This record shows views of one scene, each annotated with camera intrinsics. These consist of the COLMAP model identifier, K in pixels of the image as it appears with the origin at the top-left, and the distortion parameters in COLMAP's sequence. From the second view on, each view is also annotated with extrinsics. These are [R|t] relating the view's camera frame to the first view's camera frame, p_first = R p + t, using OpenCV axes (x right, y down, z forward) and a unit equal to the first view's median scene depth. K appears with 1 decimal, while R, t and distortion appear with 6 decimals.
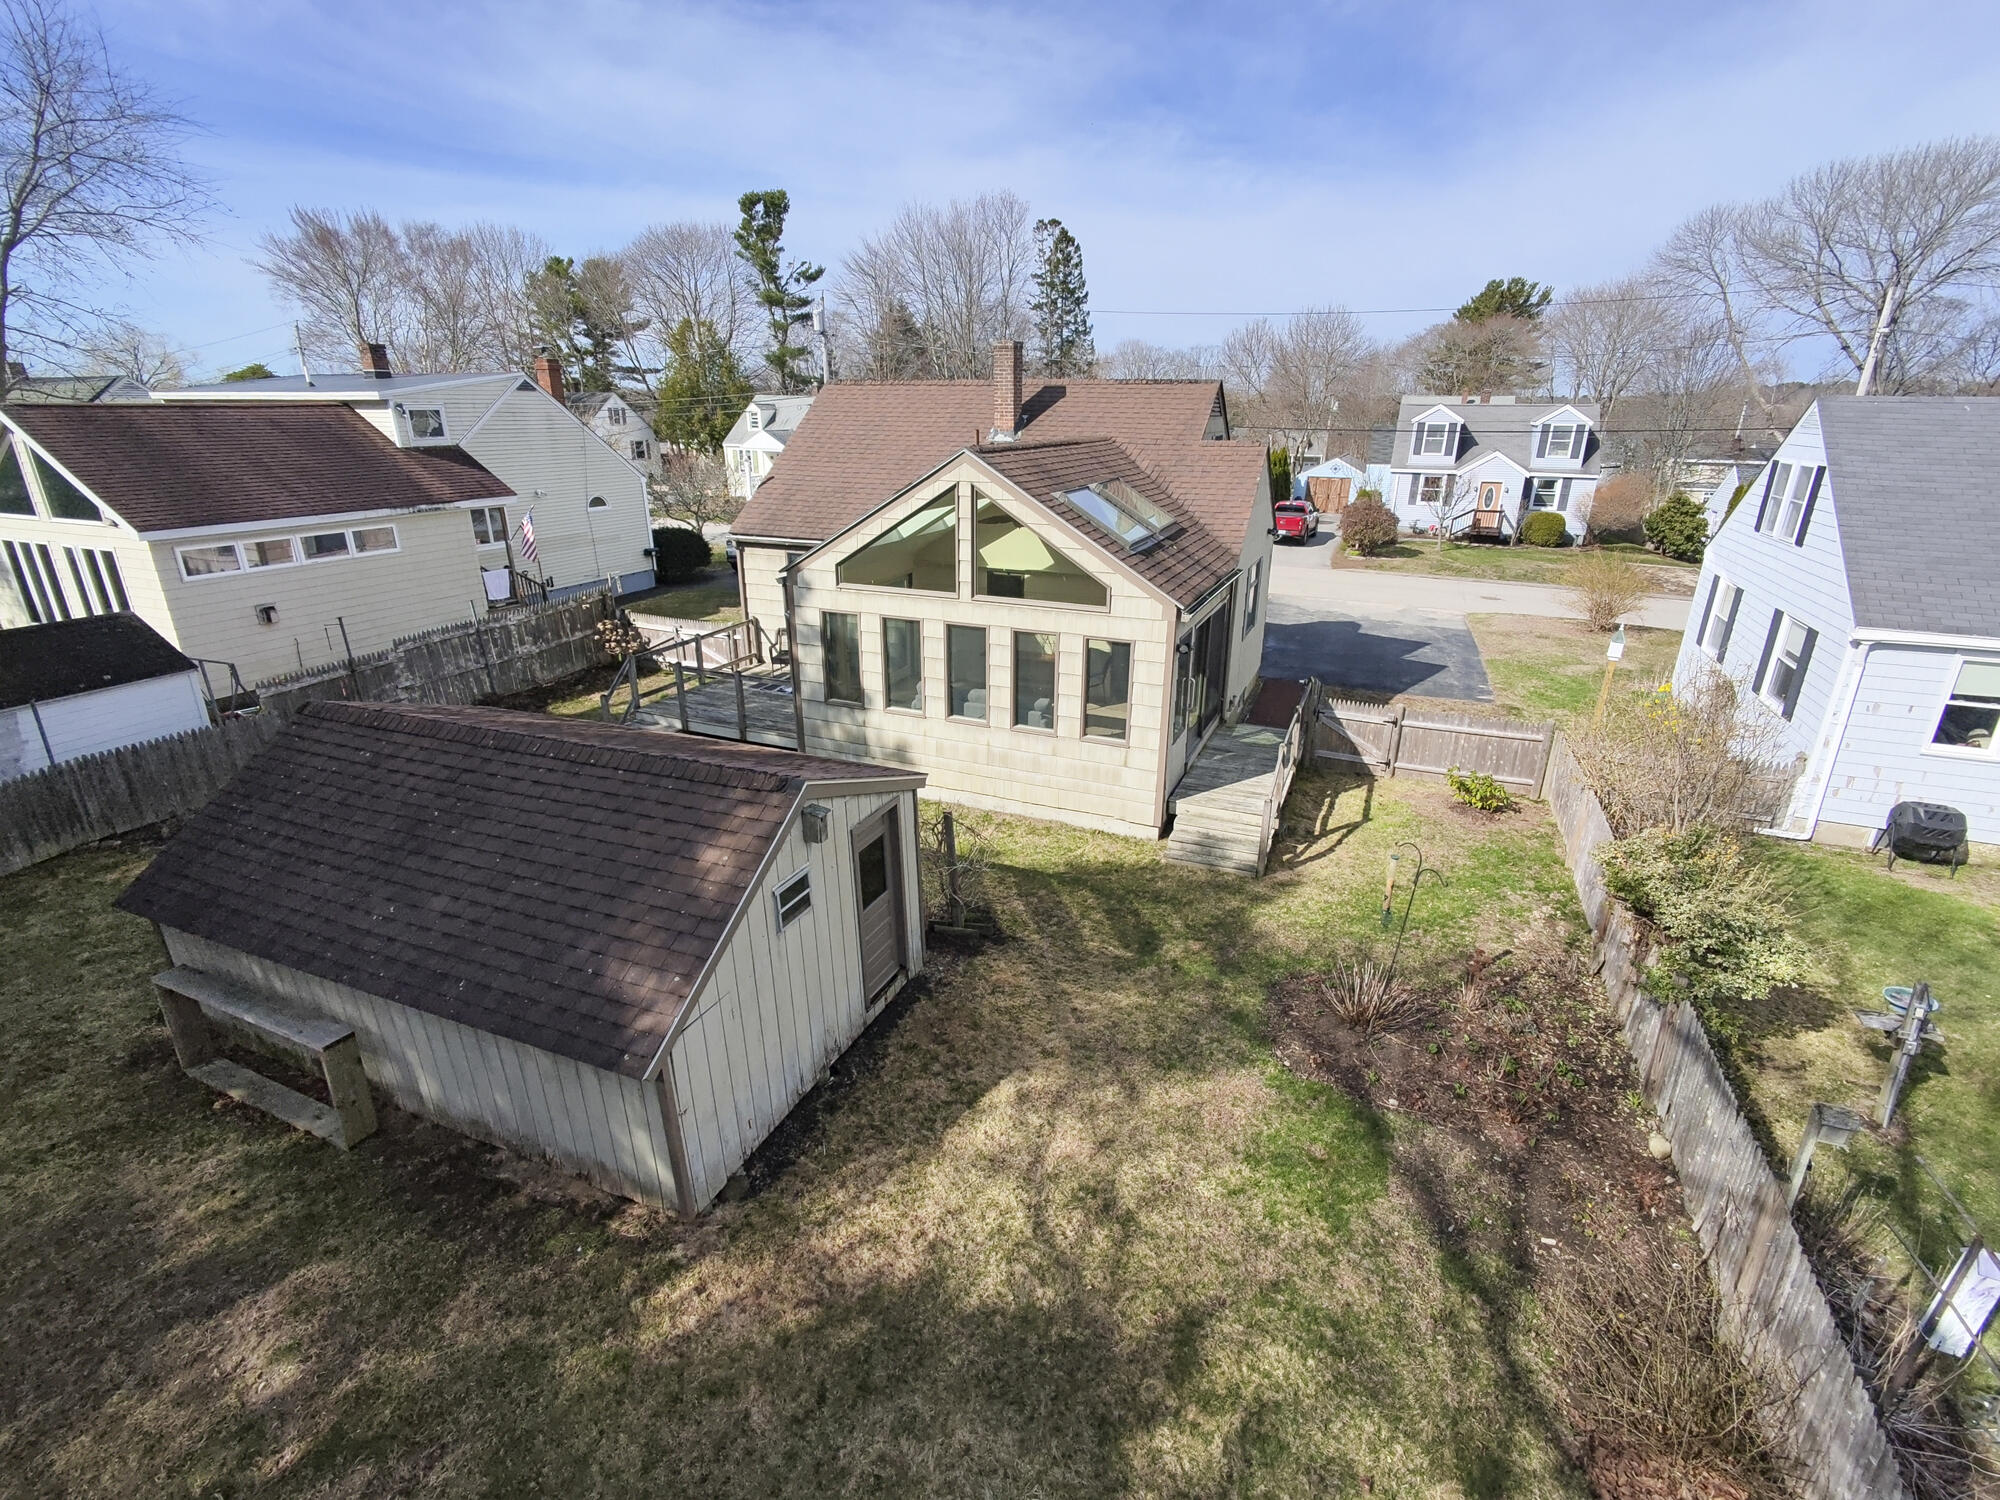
lens RADIAL K [[923.0, 0, 1026.9], [0, 923.0, 759.2], [0, 0, 1]] dist [-0.000622, -0.002814]
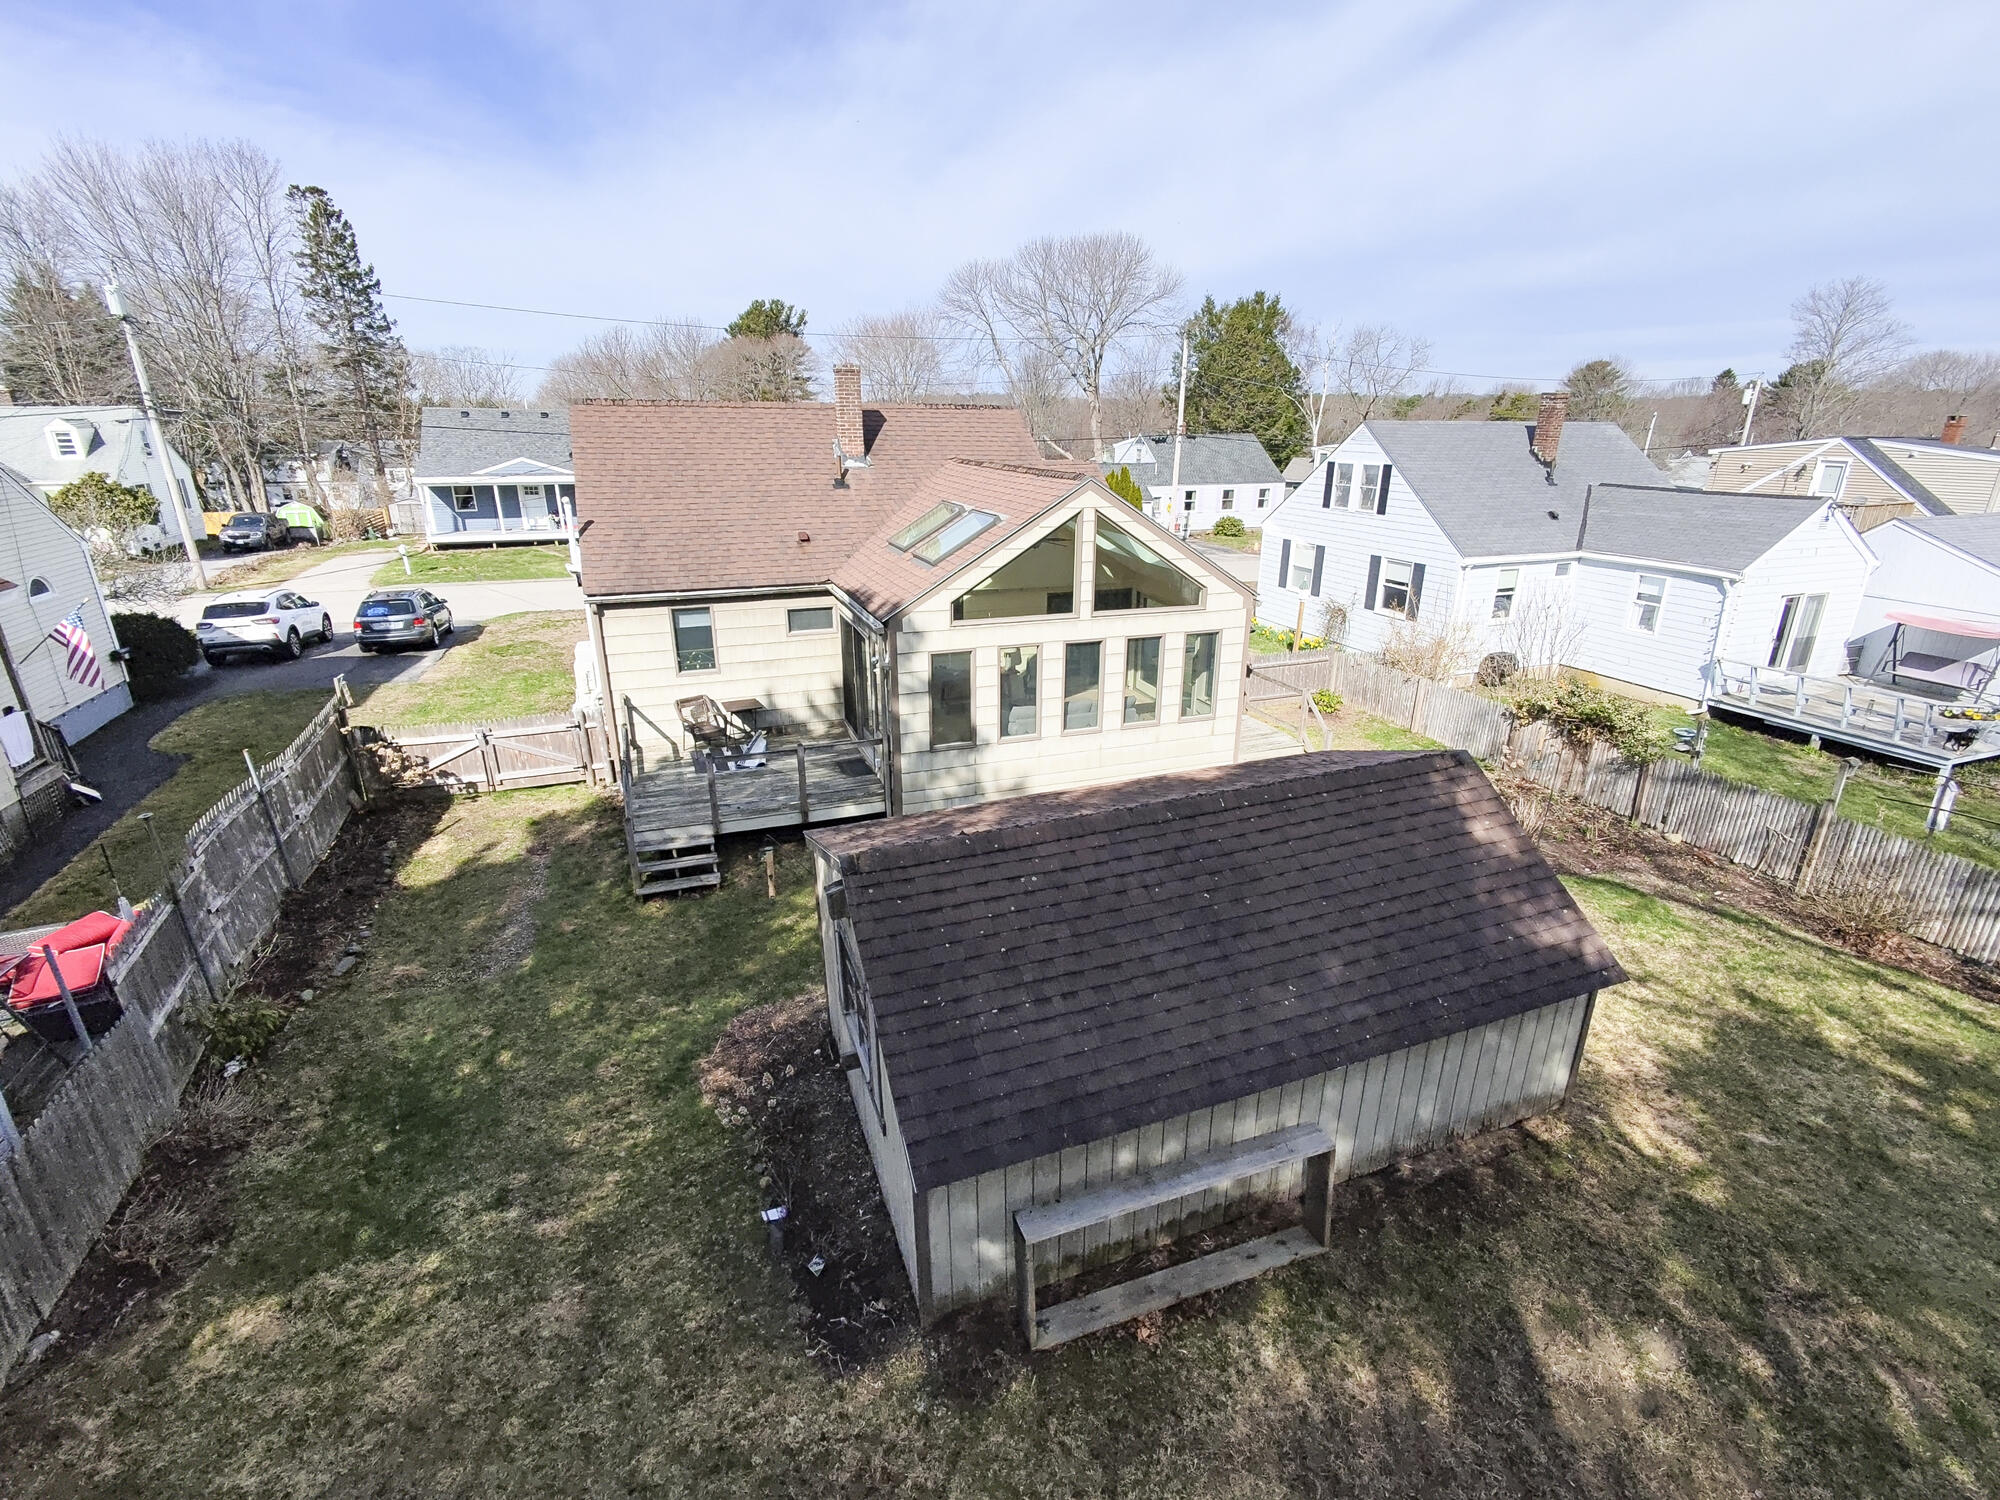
lens RADIAL K [[923.0, 0, 1004.6], [0, 923.0, 757.4], [0, 0, 1]] dist [-0.000622, -0.002814]
pose [[0.730130, -0.236964, 0.640904, -0.857844], [0.241990, 0.966825, 0.081789, -0.127177], [-0.639023, 0.095376, 0.763251, 0.264291]]
